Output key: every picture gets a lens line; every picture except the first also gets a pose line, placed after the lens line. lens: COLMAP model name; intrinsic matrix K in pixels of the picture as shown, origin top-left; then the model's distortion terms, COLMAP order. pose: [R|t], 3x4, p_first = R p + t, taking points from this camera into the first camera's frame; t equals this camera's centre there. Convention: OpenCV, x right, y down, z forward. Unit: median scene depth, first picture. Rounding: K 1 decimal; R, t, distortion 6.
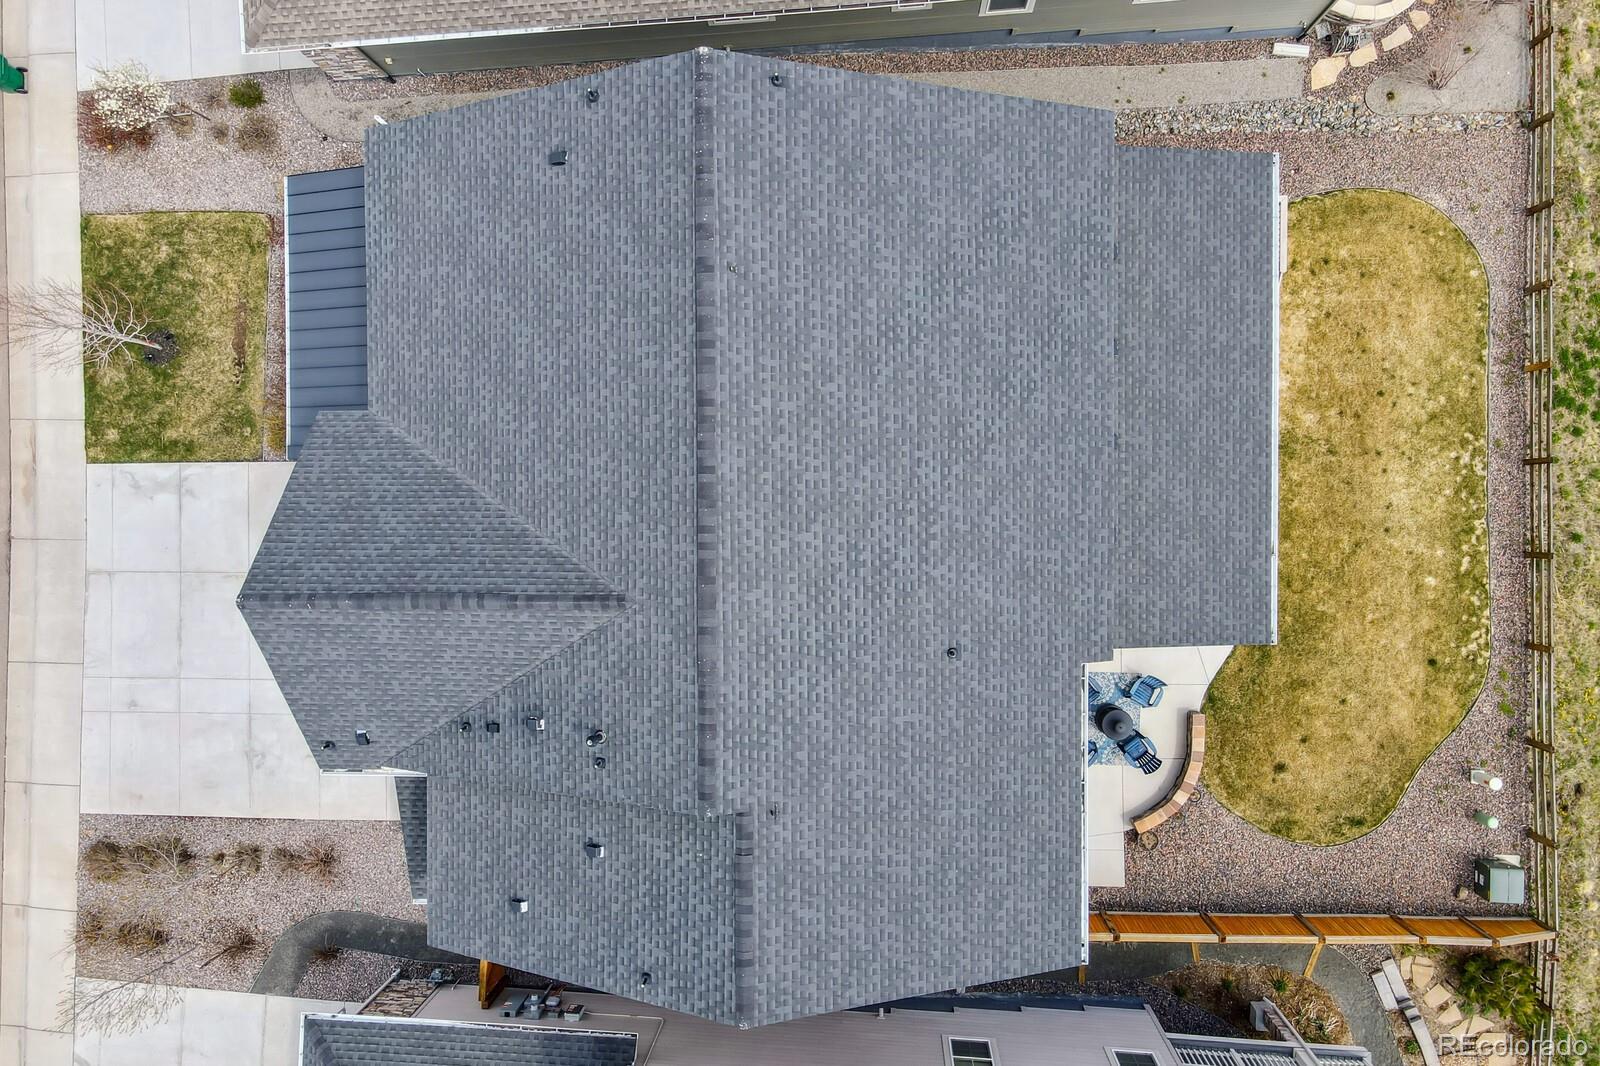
lens RADIAL K [[1179.8, 0, 807.7], [0, 1179.8, 515.0], [0, 0, 1]] dist [0.012438, 0.002694]
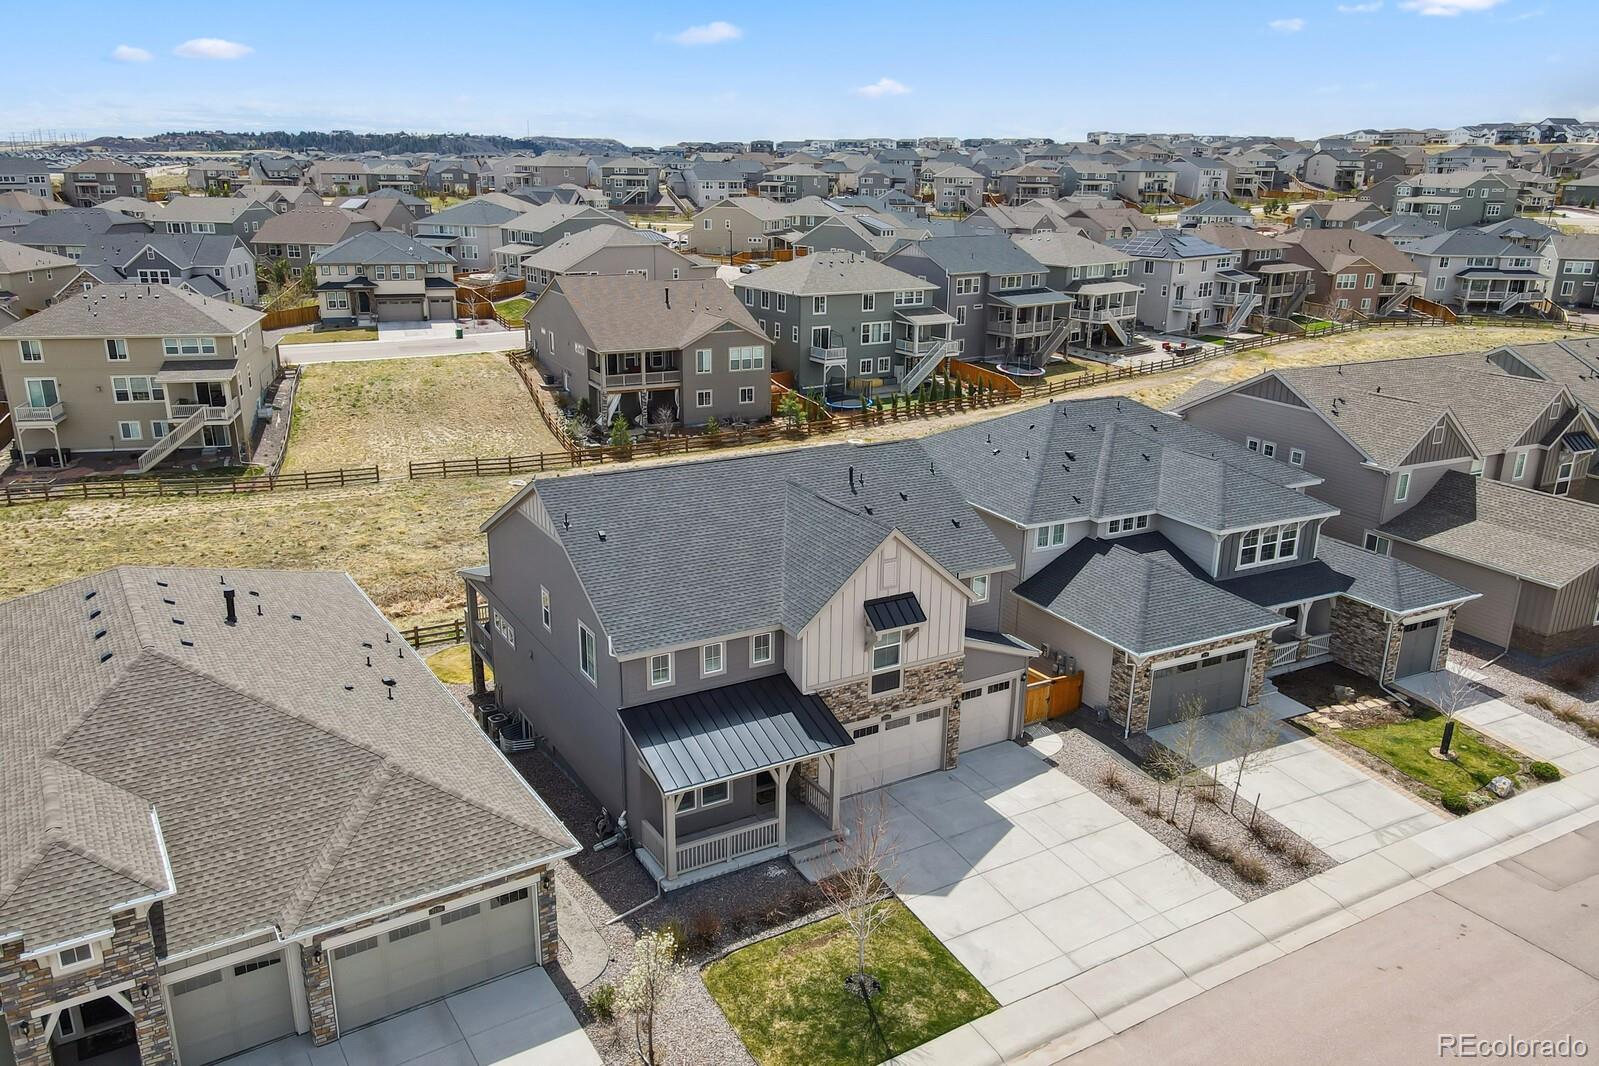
lens RADIAL K [[1183.7, 0, 799.5], [0, 1183.7, 533.0], [0, 0, 1]] dist [0.015842, -0.001539]
pose [[-0.498829, -0.211590, 0.840476, -1.296313], [0.866320, -0.150478, 0.476284, -0.617557], [0.025696, 0.965705, 0.258367, 0.351681]]
